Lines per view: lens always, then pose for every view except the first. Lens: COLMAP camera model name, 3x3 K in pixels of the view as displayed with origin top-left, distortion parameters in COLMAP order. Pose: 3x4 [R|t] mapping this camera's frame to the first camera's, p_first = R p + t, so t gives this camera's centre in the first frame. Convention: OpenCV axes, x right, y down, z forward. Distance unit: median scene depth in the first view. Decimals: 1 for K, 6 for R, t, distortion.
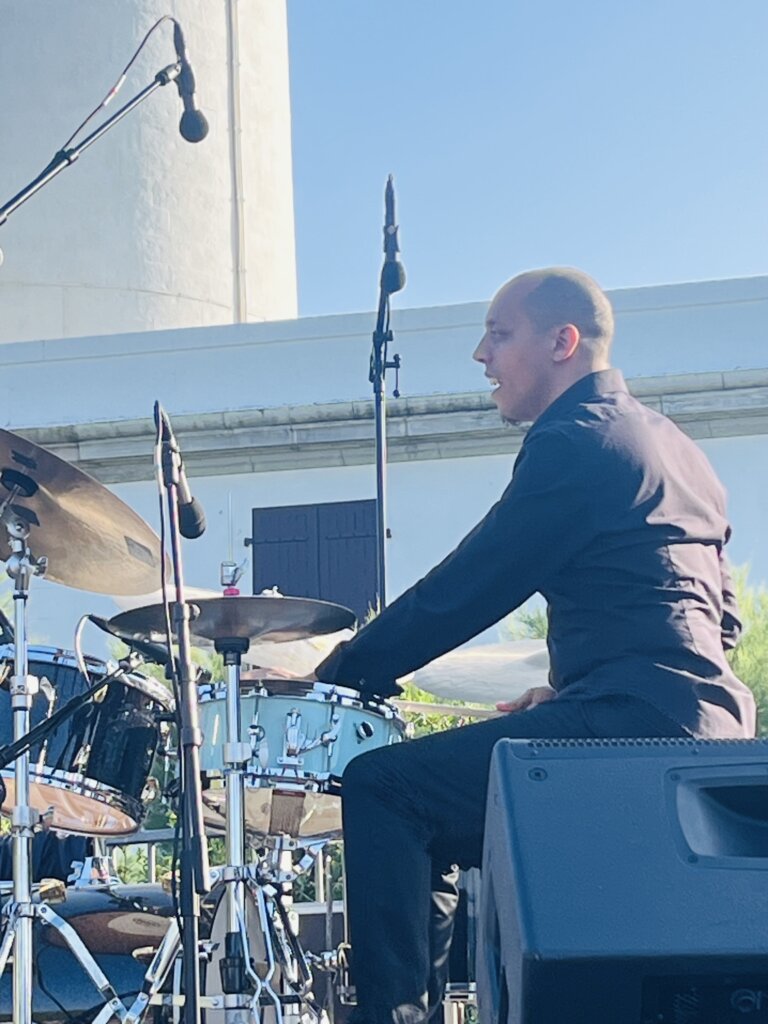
lens RADIAL K [[3160.8, 0, 384.0], [0, 3160.8, 512.0], [0, 0, 1]] dist [0.018908, 0.294058]
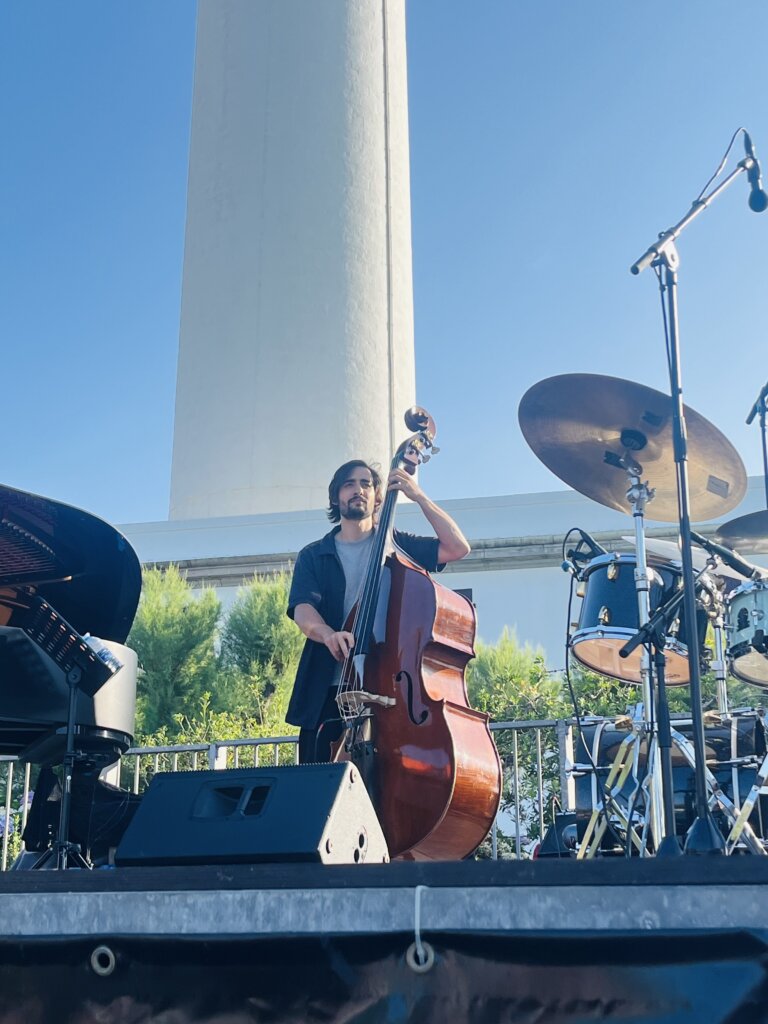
lens RADIAL K [[1465.5, 0, 384.0], [0, 1465.5, 512.0], [0, 0, 1]] dist [0.011140, 0.000939]
pose [[0.999412, 0.017246, -0.029624, -0.212935], [-0.019183, 0.997610, -0.066382, 0.072907], [0.028409, 0.066911, 0.997354, 0.317243]]
